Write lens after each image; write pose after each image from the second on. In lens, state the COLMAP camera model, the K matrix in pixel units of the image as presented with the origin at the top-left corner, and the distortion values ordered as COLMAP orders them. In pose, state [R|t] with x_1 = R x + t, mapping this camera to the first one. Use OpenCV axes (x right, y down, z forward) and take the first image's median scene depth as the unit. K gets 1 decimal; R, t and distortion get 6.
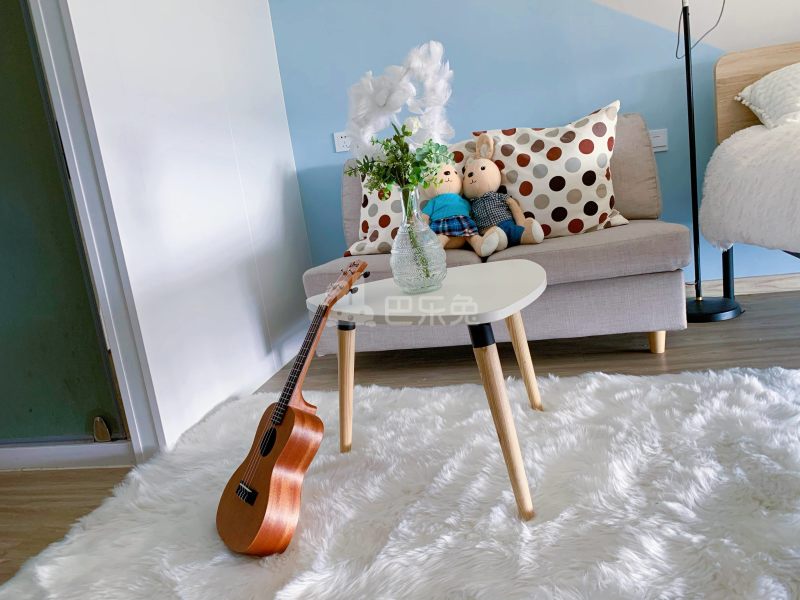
lens RADIAL K [[607.4, 0, 399.5], [0, 607.4, 306.1], [0, 0, 1]] dist [0.022037, -0.030422]
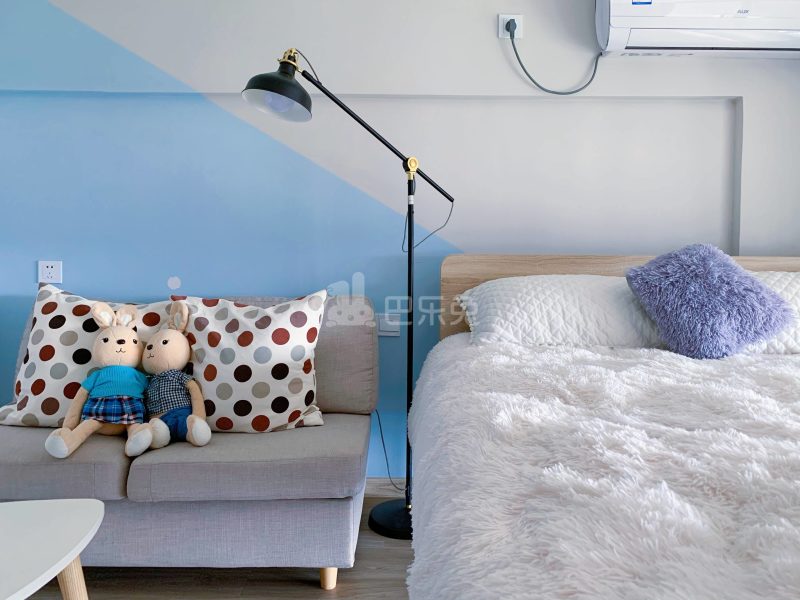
lens RADIAL K [[607.4, 0, 401.5], [0, 607.4, 298.7], [0, 0, 1]] dist [0.022037, -0.030422]
pose [[0.962812, 0.138303, 0.232088, 0.255319], [-0.093773, 0.976705, -0.193011, -0.155287], [-0.253376, 0.164070, 0.953353, 0.091962]]
